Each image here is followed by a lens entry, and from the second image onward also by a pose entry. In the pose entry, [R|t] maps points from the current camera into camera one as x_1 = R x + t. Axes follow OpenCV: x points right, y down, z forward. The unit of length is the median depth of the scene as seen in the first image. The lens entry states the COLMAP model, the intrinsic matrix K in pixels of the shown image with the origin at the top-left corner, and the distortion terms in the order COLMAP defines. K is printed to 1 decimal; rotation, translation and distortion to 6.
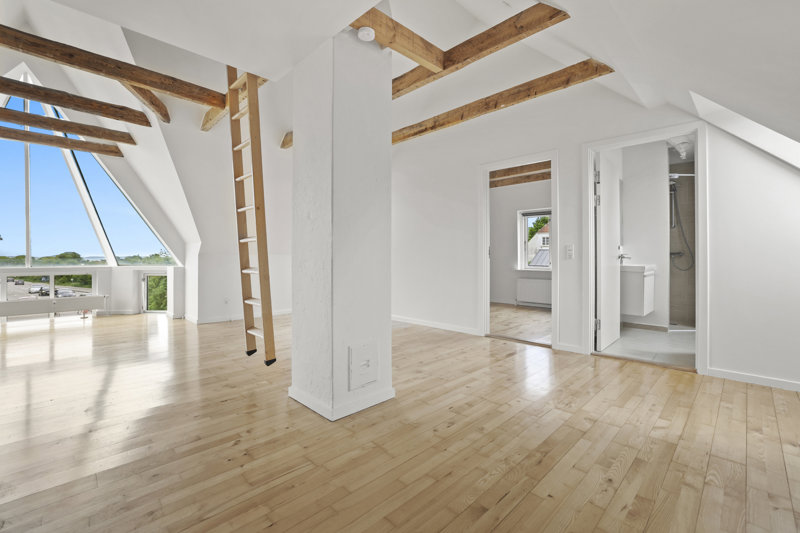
lens RADIAL K [[353.0, 0, 344.5], [0, 353.0, 253.8], [0, 0, 1]] dist [0.000007, 0.033422]
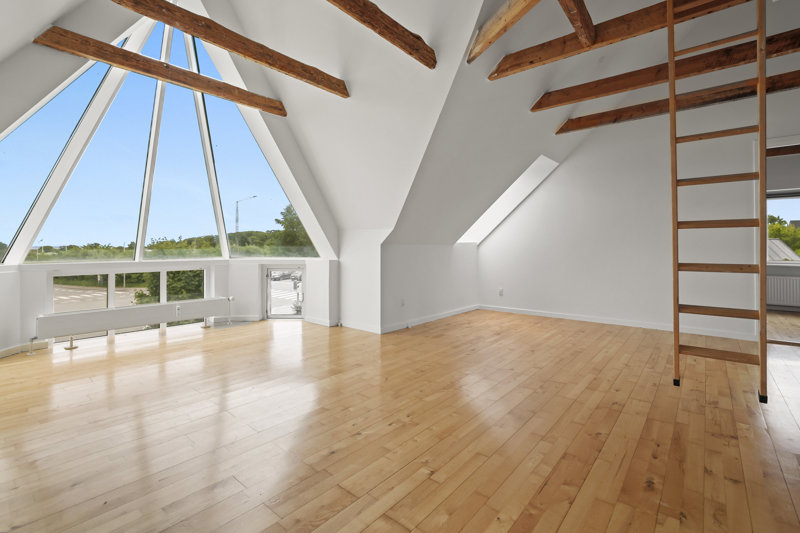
lens RADIAL K [[369.3, 0, 387.4], [0, 369.3, 241.0], [0, 0, 1]] dist [-0.003753, -0.000492]
pose [[0.989756, 0.000826, 0.142766, -0.451961], [-0.000067, 0.999986, -0.005321, -0.000217], [-0.142769, 0.005257, 0.989742, 0.162094]]
